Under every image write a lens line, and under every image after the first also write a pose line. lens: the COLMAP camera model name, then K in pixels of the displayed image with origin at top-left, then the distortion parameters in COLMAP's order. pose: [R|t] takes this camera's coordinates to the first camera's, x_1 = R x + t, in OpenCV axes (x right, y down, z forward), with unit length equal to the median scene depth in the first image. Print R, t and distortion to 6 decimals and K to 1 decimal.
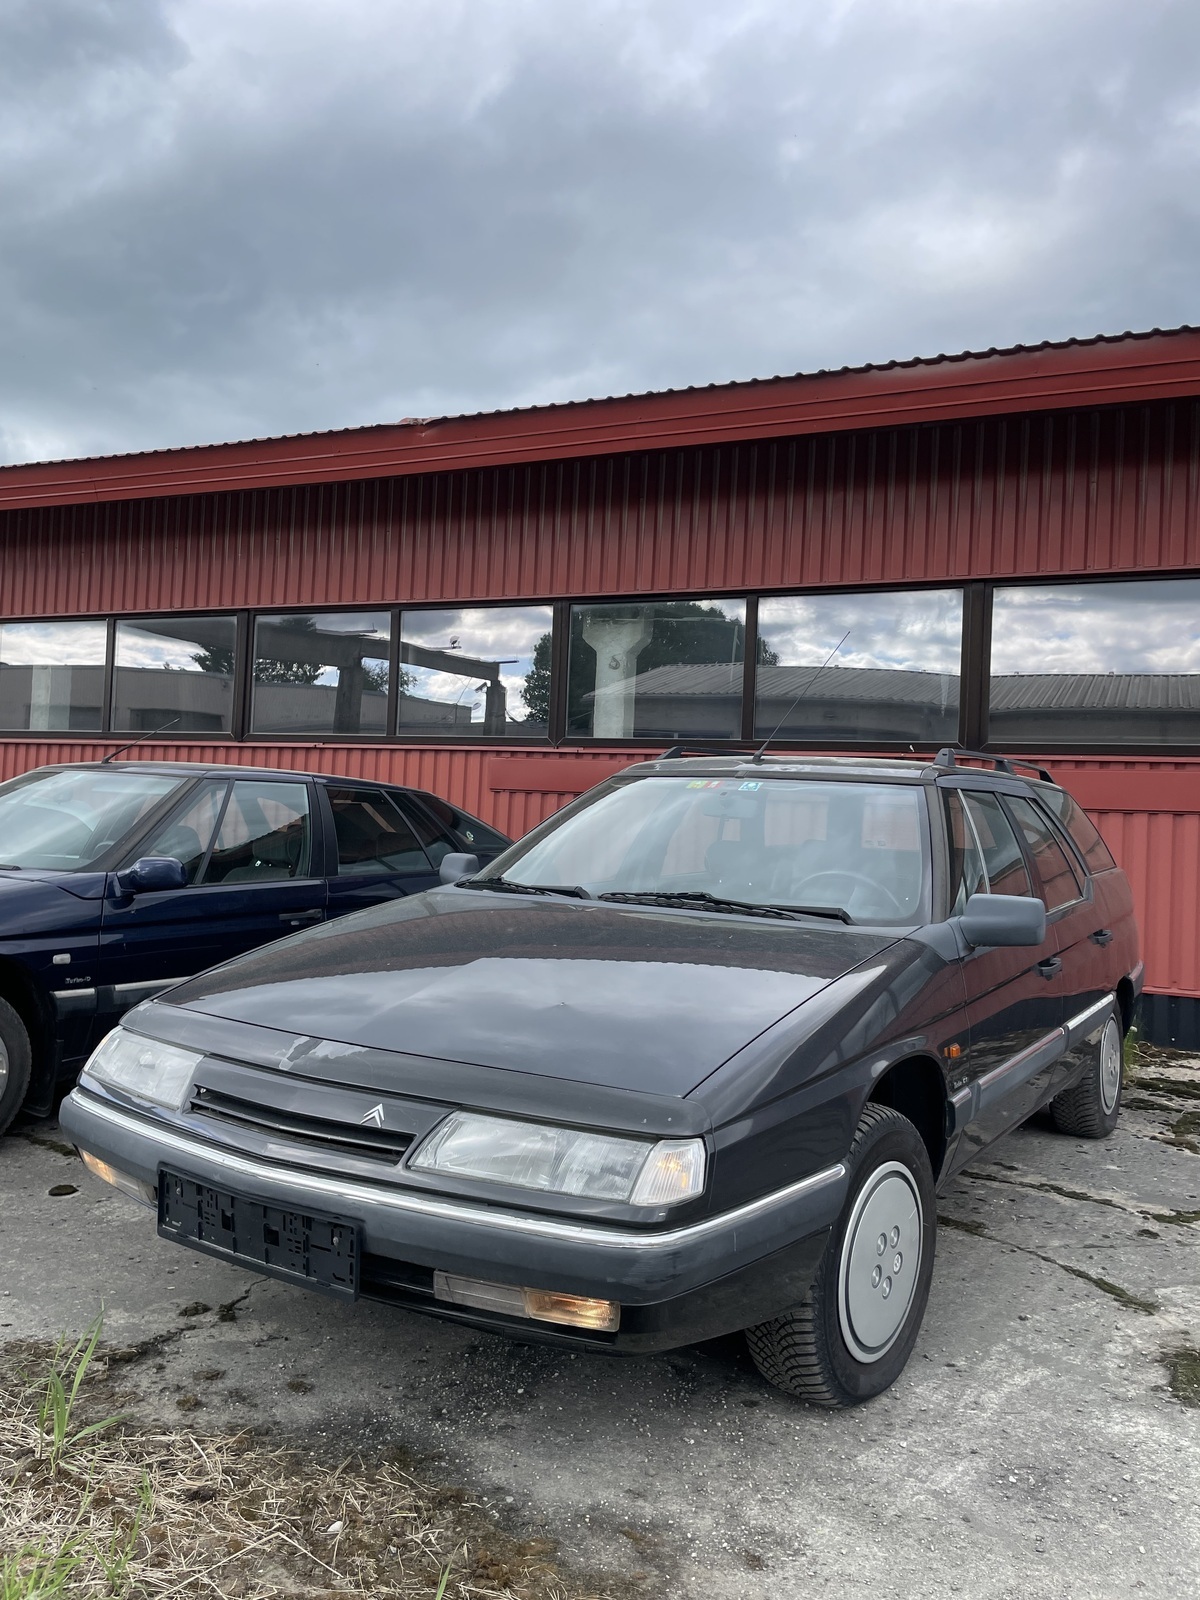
lens RADIAL K [[1220.1, 0, 595.3], [0, 1220.1, 784.7], [0, 0, 1]] dist [0.075667, -0.102063]
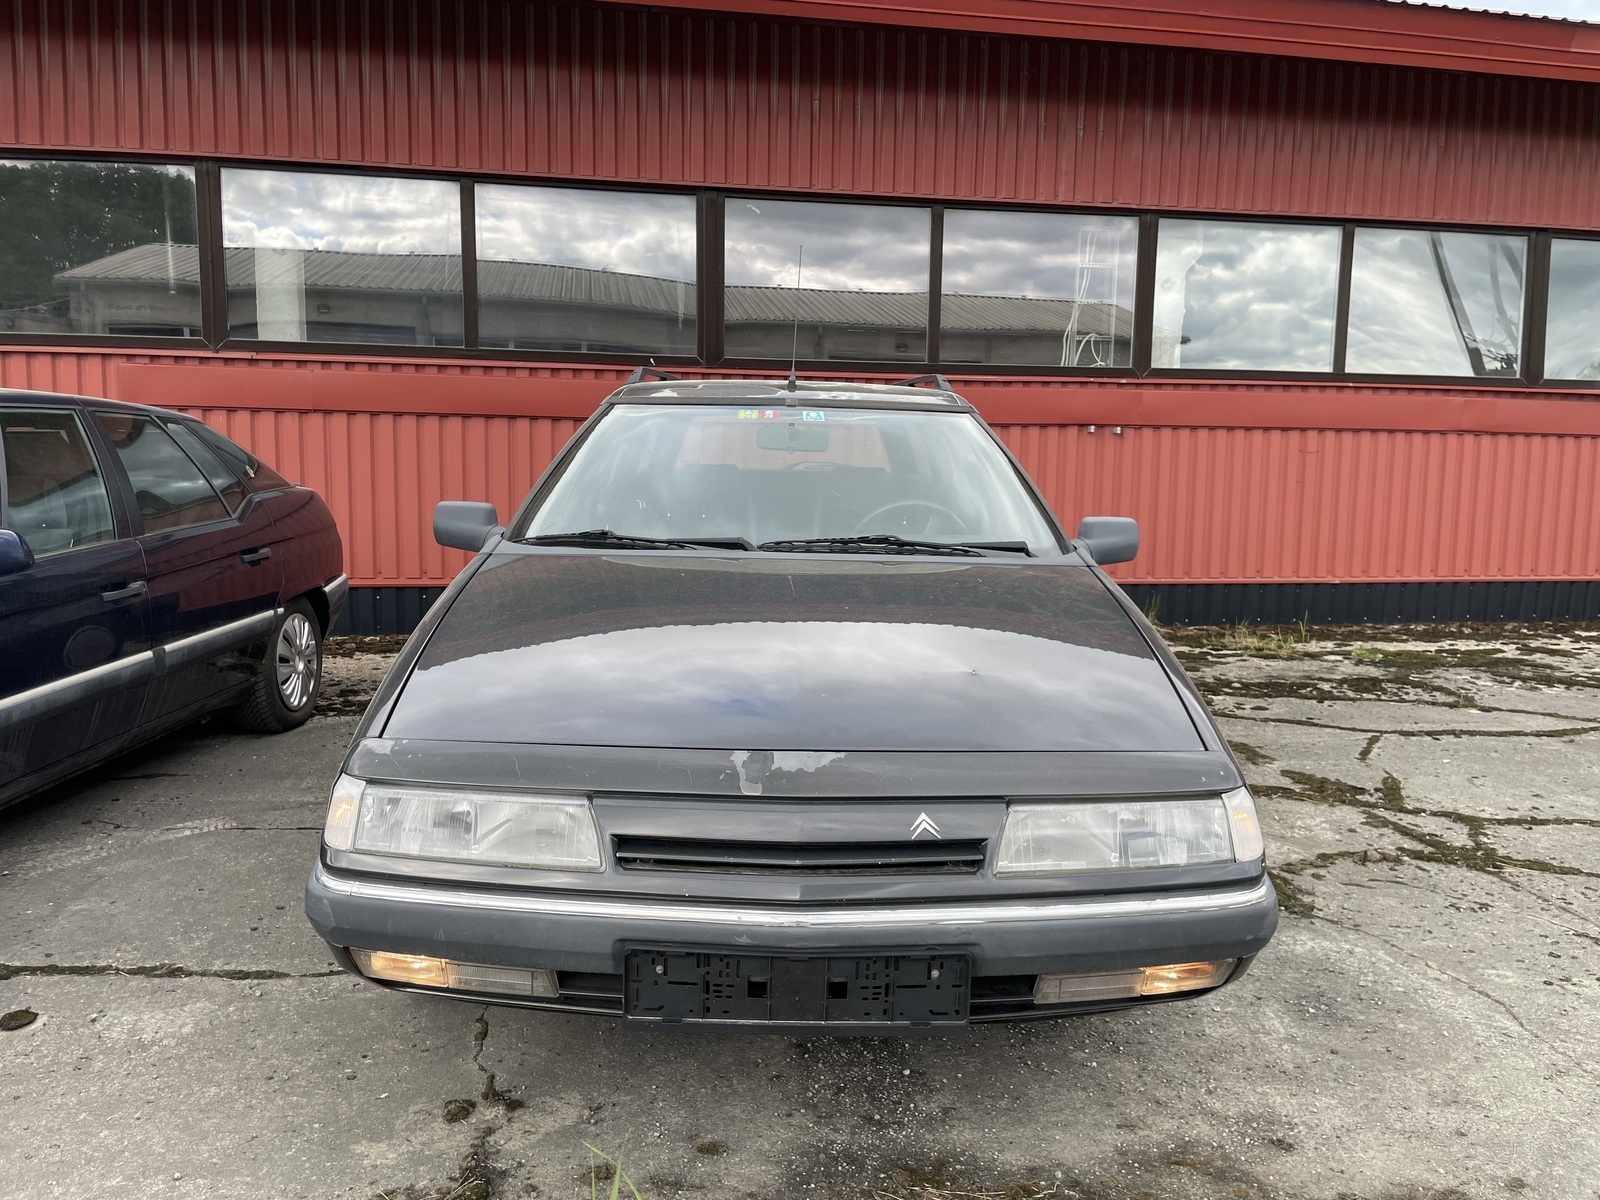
lens RADIAL K [[1220.1, 0, 812.9], [0, 1220.1, 598.7], [0, 0, 1]] dist [0.075667, -0.102063]
pose [[0.824283, -0.096358, 0.557918, -0.545435], [0.000055, 0.985425, 0.170111, -0.026635], [-0.566178, -0.140189, 0.812274, 0.285325]]
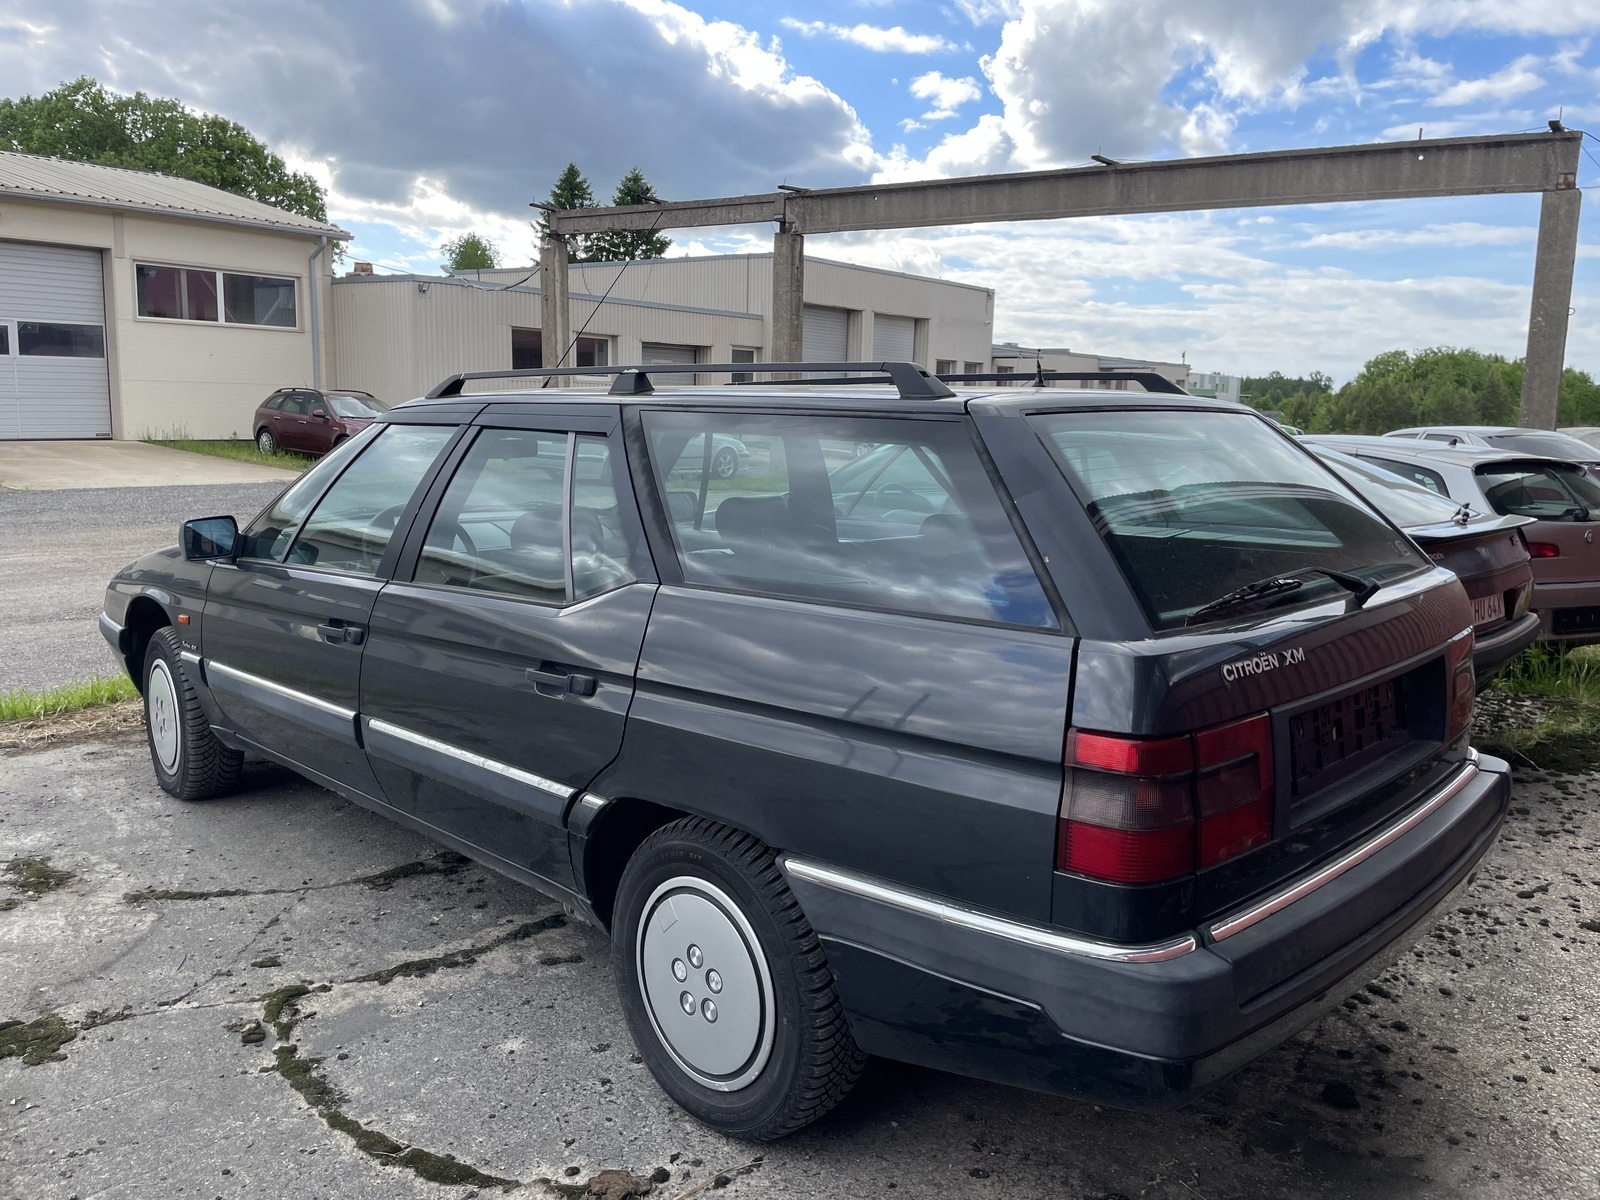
lens RADIAL K [[1220.1, 0, 791.9], [0, 1220.1, 601.6], [0, 0, 1]] dist [0.075667, -0.102063]
pose [[-0.213031, 0.113886, -0.970385, 1.503028], [0.002202, 0.993237, 0.116084, 0.036221], [0.977043, 0.022592, -0.211841, 1.984661]]
